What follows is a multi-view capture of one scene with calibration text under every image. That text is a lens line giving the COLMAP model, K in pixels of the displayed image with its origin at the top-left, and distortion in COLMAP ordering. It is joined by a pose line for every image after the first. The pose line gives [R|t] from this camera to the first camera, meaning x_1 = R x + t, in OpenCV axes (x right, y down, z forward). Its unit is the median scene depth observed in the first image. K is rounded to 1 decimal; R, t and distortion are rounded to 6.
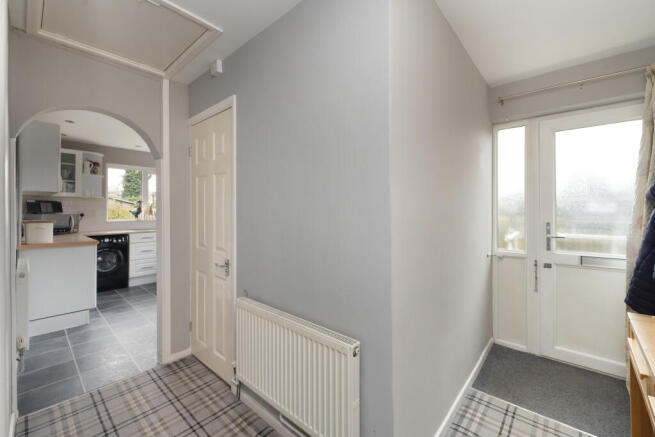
lens RADIAL K [[272.3, 0, 326.6], [0, 272.3, 214.9], [0, 0, 1]] dist [-0.000537, -0.000109]
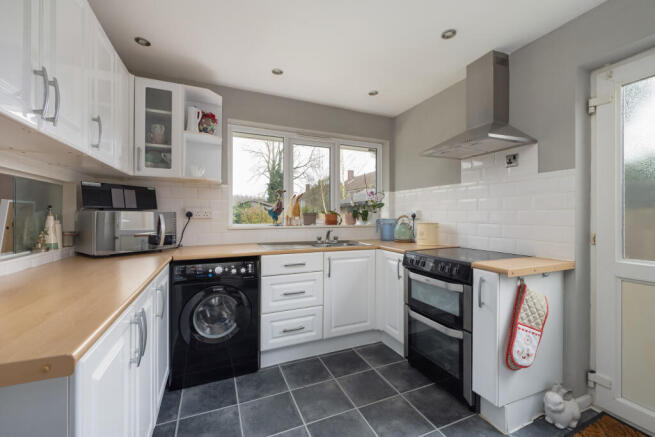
lens RADIAL K [[272.3, 0, 326.6], [0, 272.3, 214.9], [0, 0, 1]] dist [-0.000537, -0.000109]
pose [[0.907257, -0.007390, -0.420511, -0.433581], [0.000368, 0.999859, -0.016779, 0.009886], [0.420576, 0.015069, 0.907132, 0.632742]]
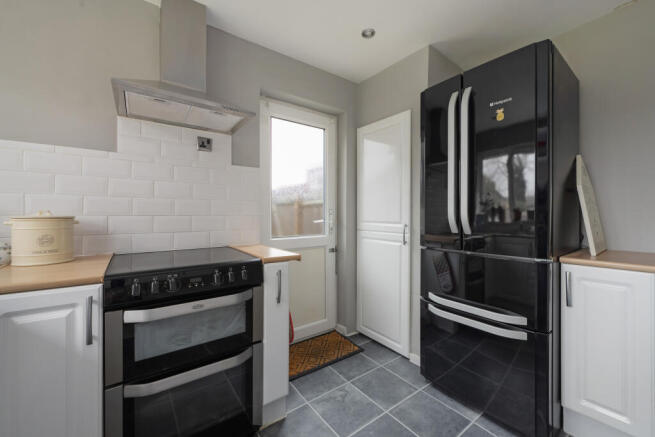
lens RADIAL K [[260.5, 0, 327.5], [0, 260.5, 218.5], [0, 0, 1]] dist [-0.000455, -0.000020]
pose [[0.205369, -0.020882, 0.978462, -0.811563], [0.013678, 0.999736, 0.018465, 0.021549], [-0.978589, 0.009591, 0.205600, 1.051773]]
